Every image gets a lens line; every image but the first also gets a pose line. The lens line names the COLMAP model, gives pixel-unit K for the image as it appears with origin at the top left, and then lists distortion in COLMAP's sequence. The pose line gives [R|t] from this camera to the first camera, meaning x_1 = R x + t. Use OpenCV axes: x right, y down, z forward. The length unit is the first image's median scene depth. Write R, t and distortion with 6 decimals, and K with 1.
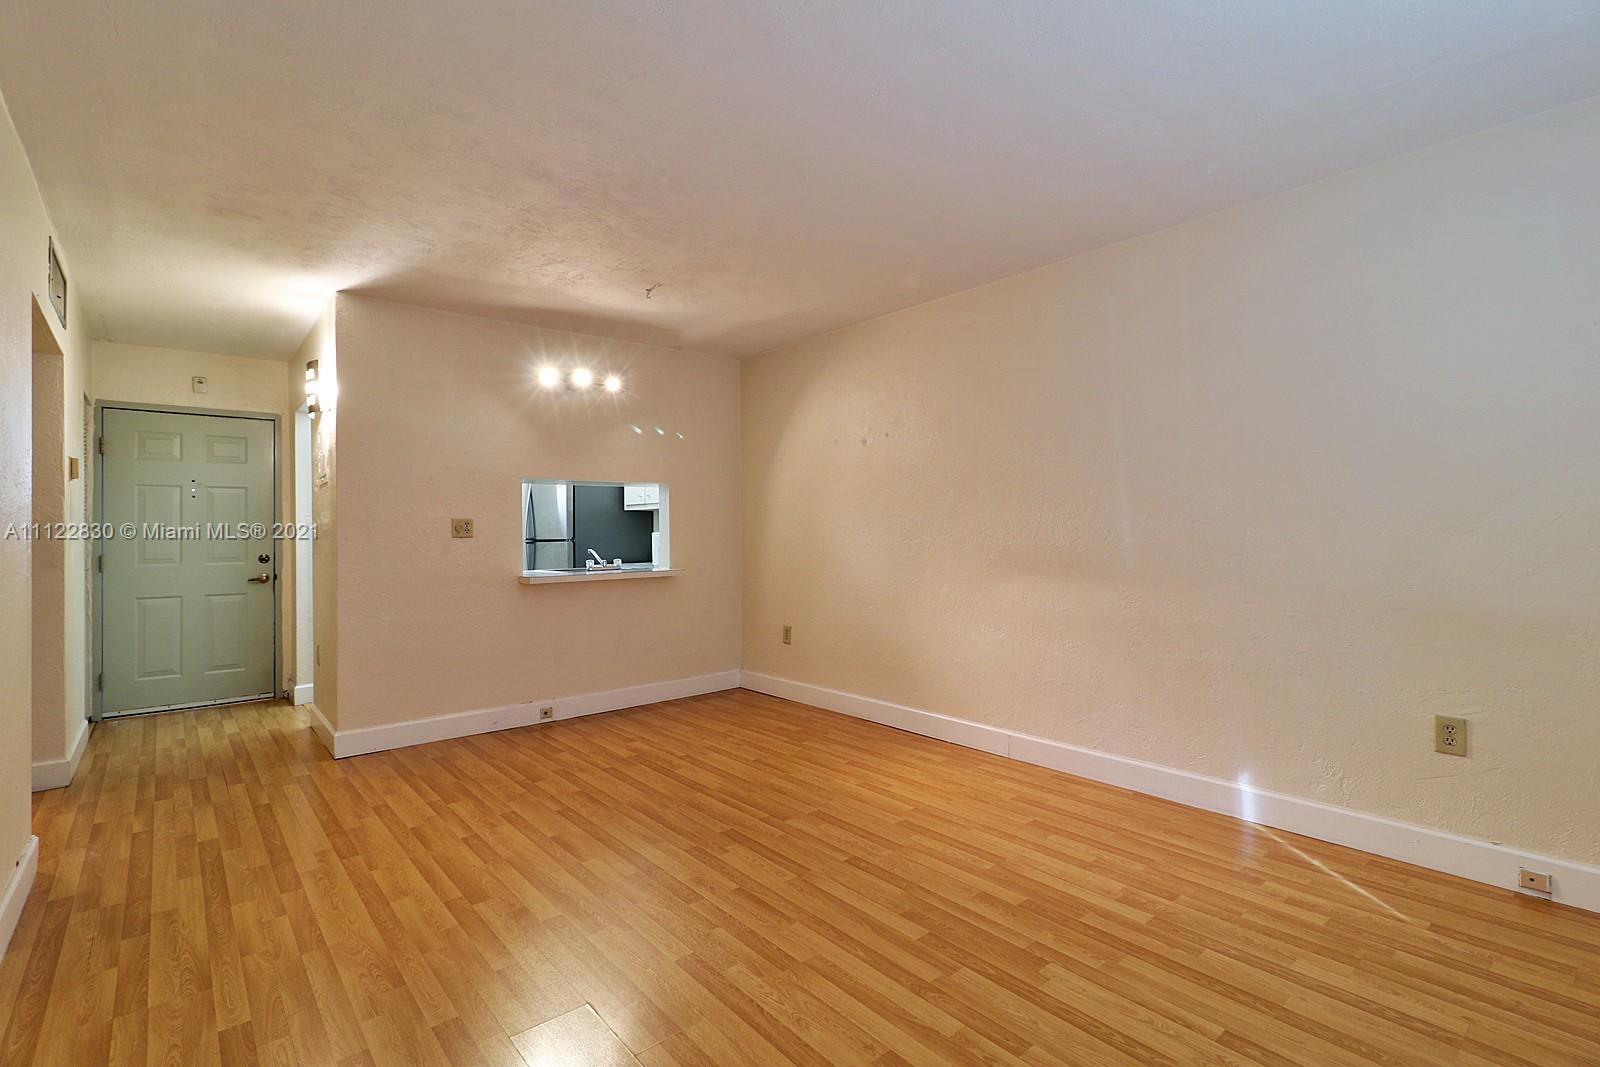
lens RADIAL K [[736.1, 0, 796.5], [0, 736.1, 528.1], [0, 0, 1]] dist [0.008906, 0.000175]
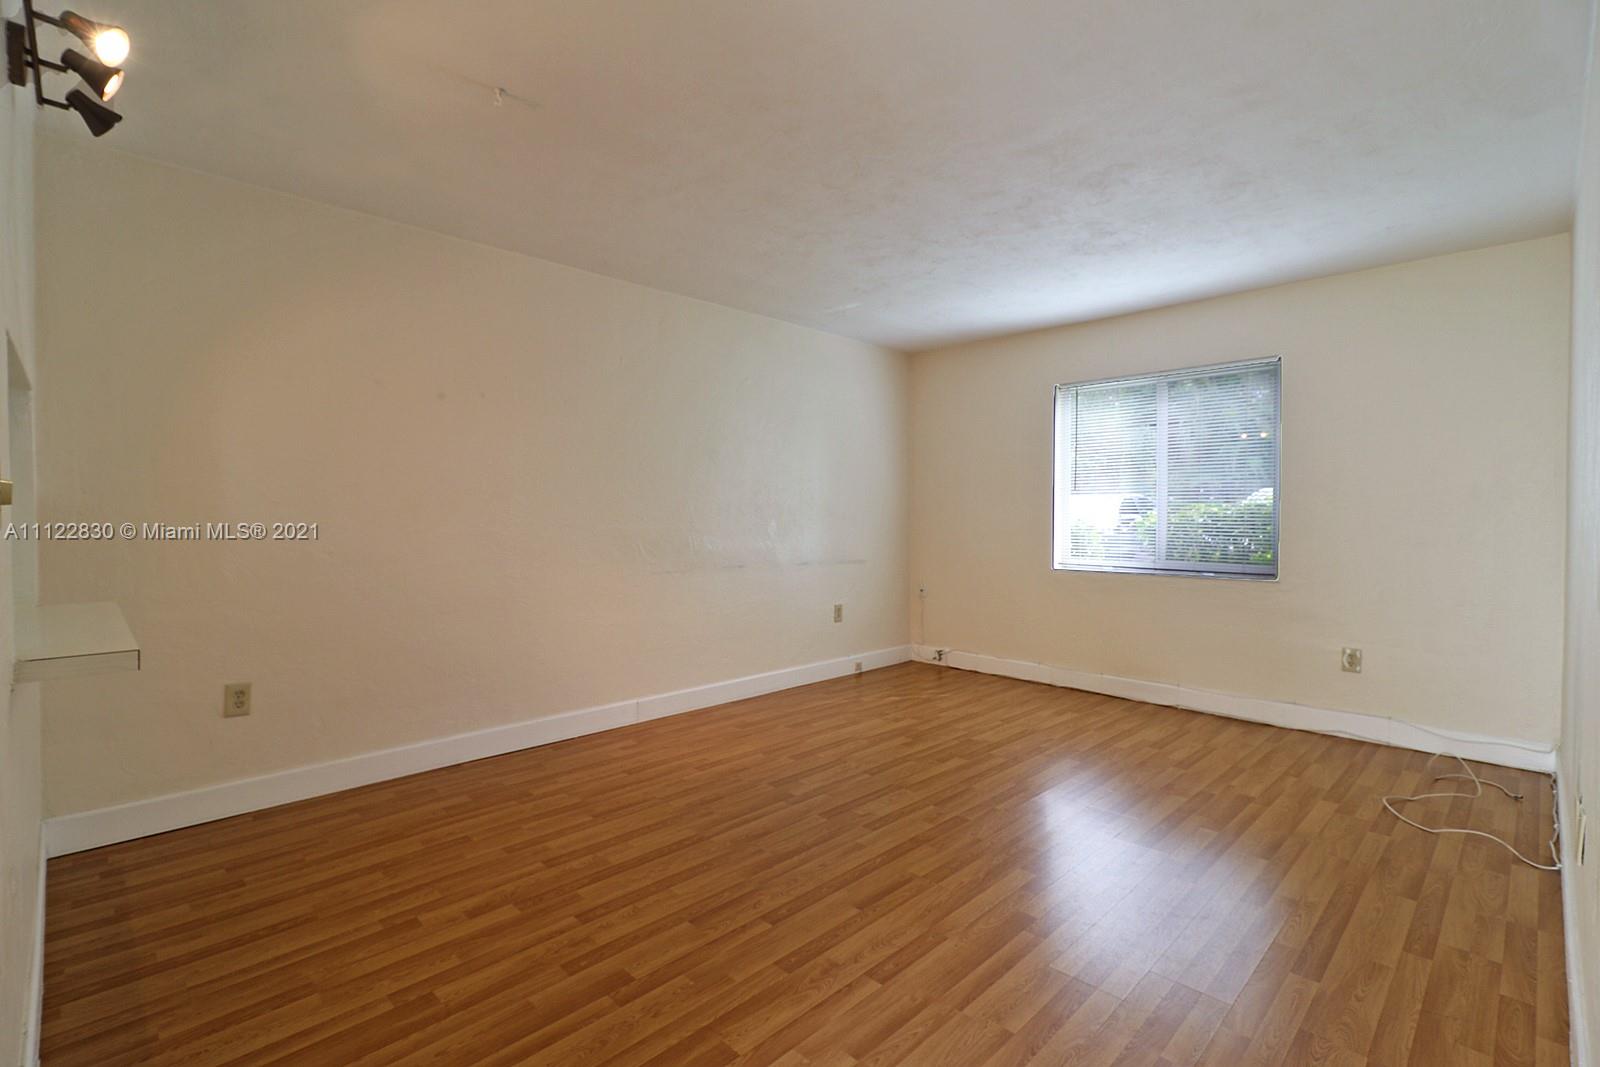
lens RADIAL K [[736.1, 0, 796.5], [0, 736.1, 528.1], [0, 0, 1]] dist [0.008906, 0.000175]
pose [[-0.075588, -0.007234, 0.997113, -0.946452], [-0.006493, 0.999956, 0.006763, 0.013364], [-0.997118, -0.005963, -0.075631, 0.975943]]
